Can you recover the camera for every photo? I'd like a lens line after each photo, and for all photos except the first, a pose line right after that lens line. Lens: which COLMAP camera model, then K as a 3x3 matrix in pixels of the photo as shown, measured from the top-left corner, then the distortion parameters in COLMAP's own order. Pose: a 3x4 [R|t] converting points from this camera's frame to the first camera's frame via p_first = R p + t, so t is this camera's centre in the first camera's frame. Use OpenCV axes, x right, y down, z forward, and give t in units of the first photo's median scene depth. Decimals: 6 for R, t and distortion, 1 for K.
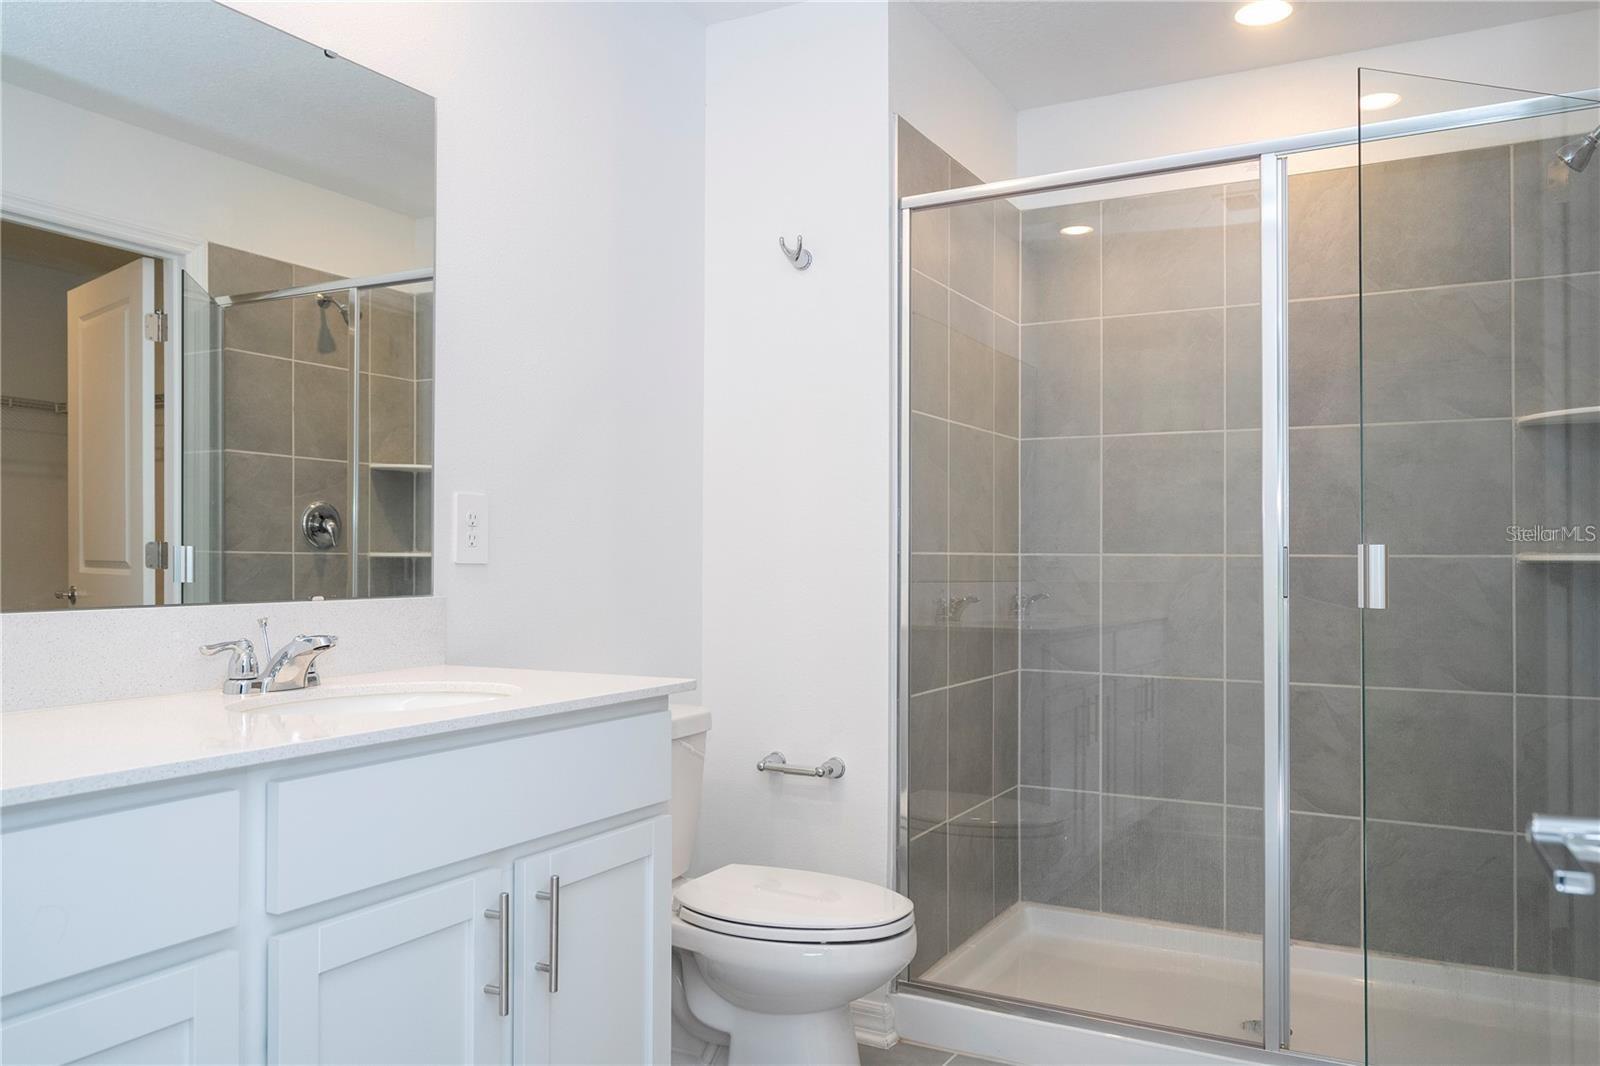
lens RADIAL K [[1227.9, 0, 799.1], [0, 1227.9, 535.5], [0, 0, 1]] dist [0.002060, 0.001690]
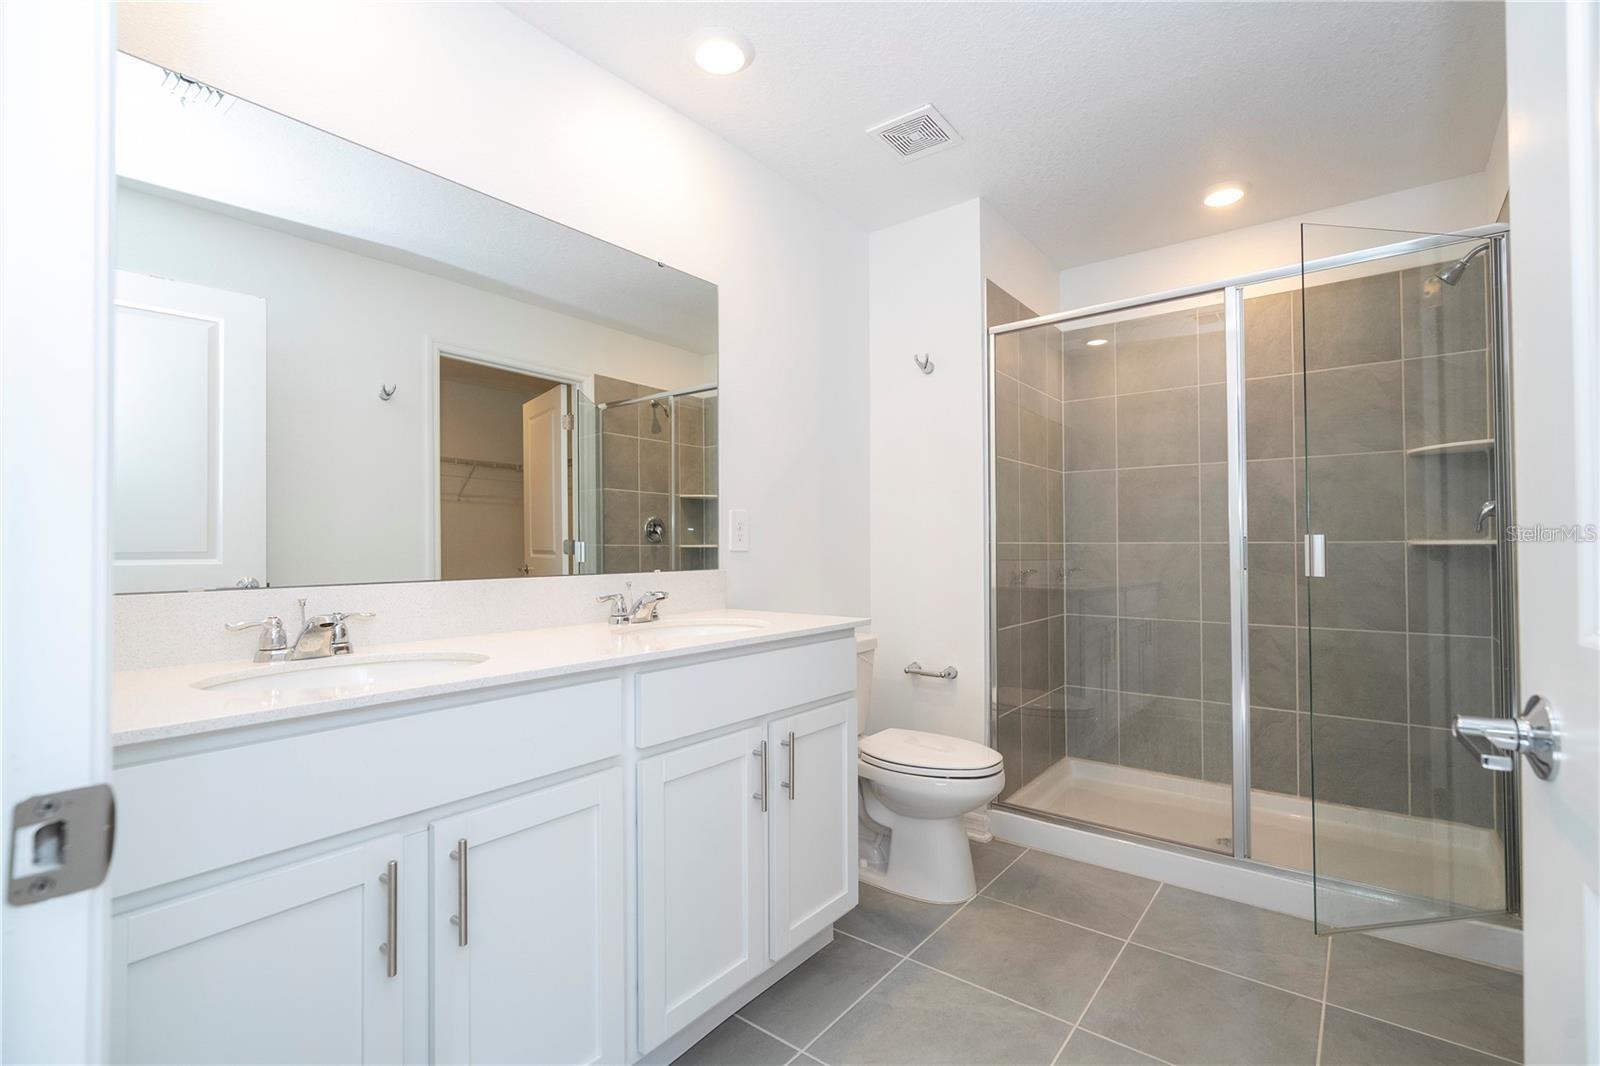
lens RADIAL K [[721.3, 0, 801.4], [0, 721.3, 533.0], [0, 0, 1]] dist [-0.006855, 0.003175]
pose [[0.986415, -0.010105, -0.163959, -0.009509], [0.009971, 0.999949, -0.001641, 0.000123], [0.163967, -0.000016, 0.986466, 0.003486]]
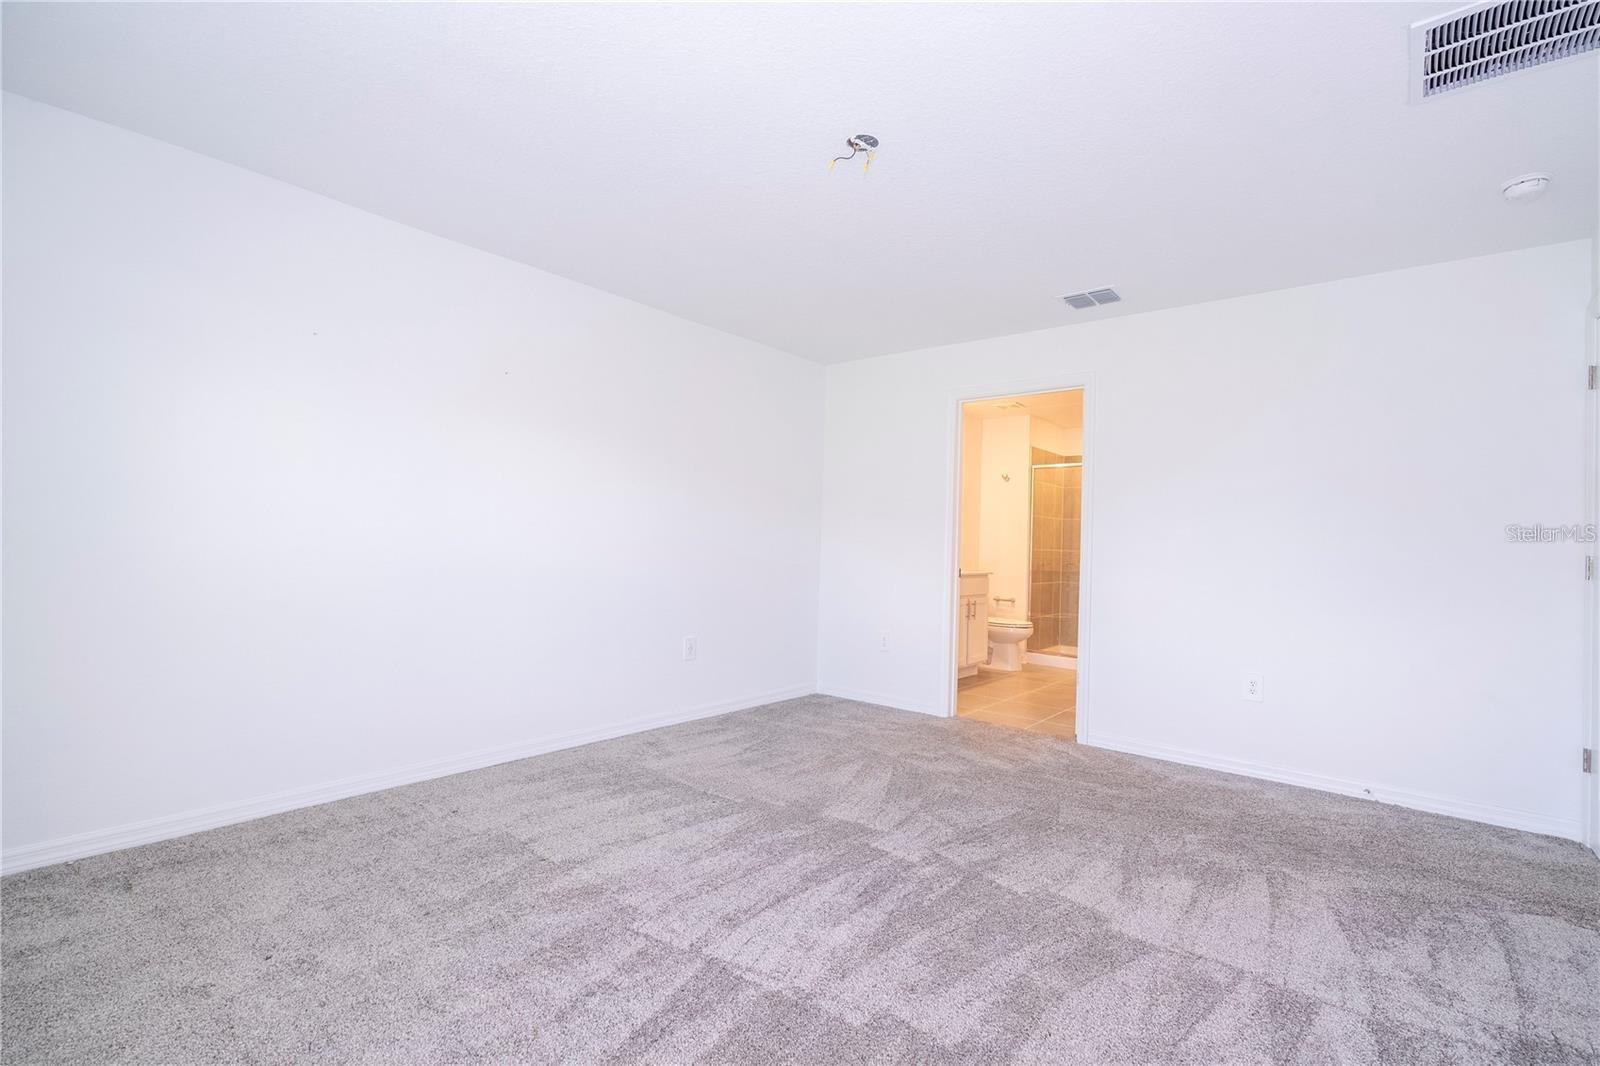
lens RADIAL K [[721.3, 0, 807.5], [0, 721.3, 533.7], [0, 0, 1]] dist [-0.006855, 0.003175]
pose [[0.984575, 0.021115, -0.173682, -0.241031], [-0.020033, 0.999767, 0.007981, -0.046618], [0.173810, -0.004379, 0.984770, -1.559155]]
